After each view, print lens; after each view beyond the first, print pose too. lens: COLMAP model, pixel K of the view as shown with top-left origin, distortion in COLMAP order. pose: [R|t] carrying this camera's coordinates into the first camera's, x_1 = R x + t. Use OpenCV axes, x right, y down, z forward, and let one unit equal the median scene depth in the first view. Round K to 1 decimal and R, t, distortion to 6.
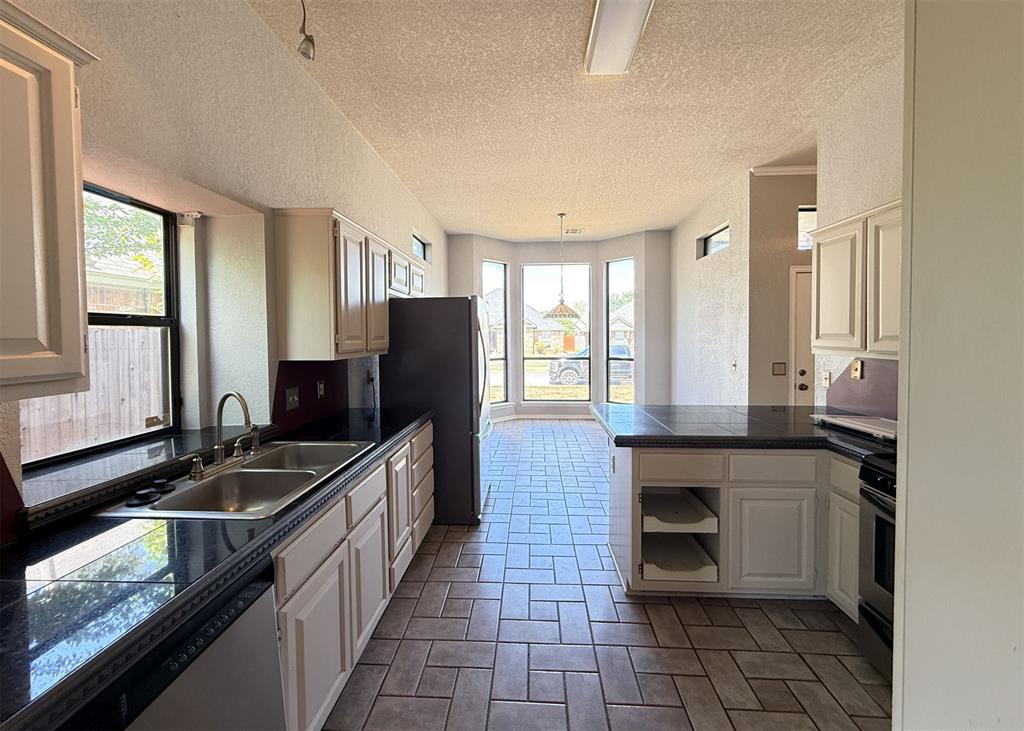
lens RADIAL K [[410.9, 0, 513.4], [0, 410.9, 346.9], [0, 0, 1]] dist [-0.001121, -0.000060]
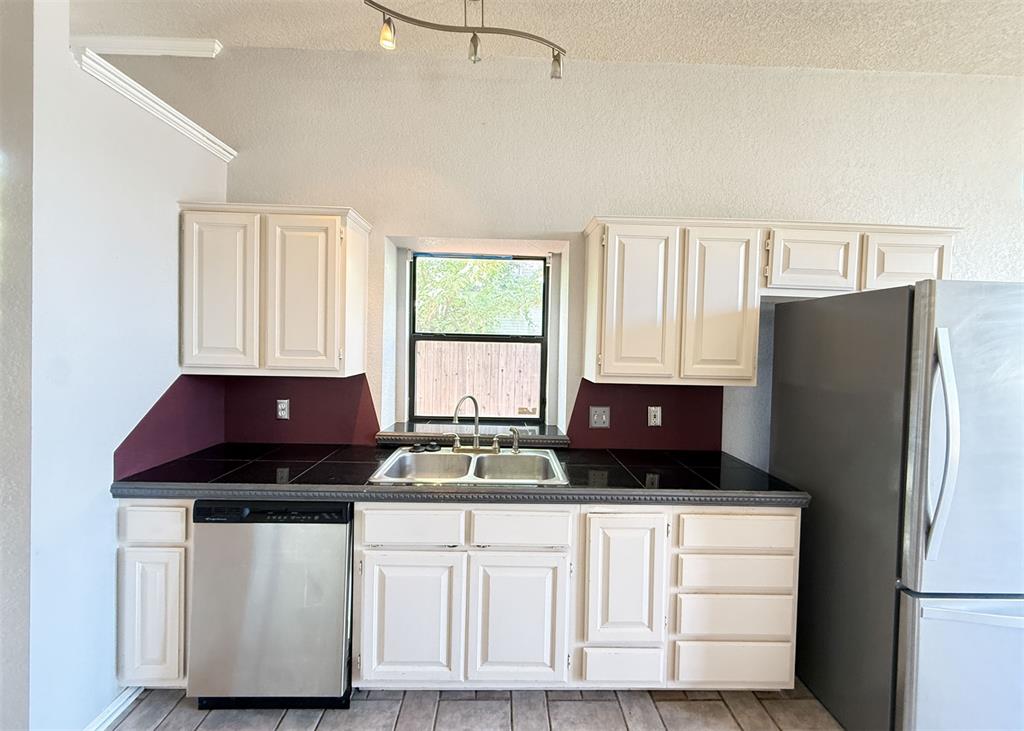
lens RADIAL K [[410.9, 0, 513.4], [0, 410.9, 346.9], [0, 0, 1]] dist [-0.001121, -0.000060]
pose [[0.081453, 0.026298, -0.996330, 0.452619], [-0.052037, 0.998401, 0.022098, -0.057489], [0.995318, 0.050046, 0.082691, 0.757388]]
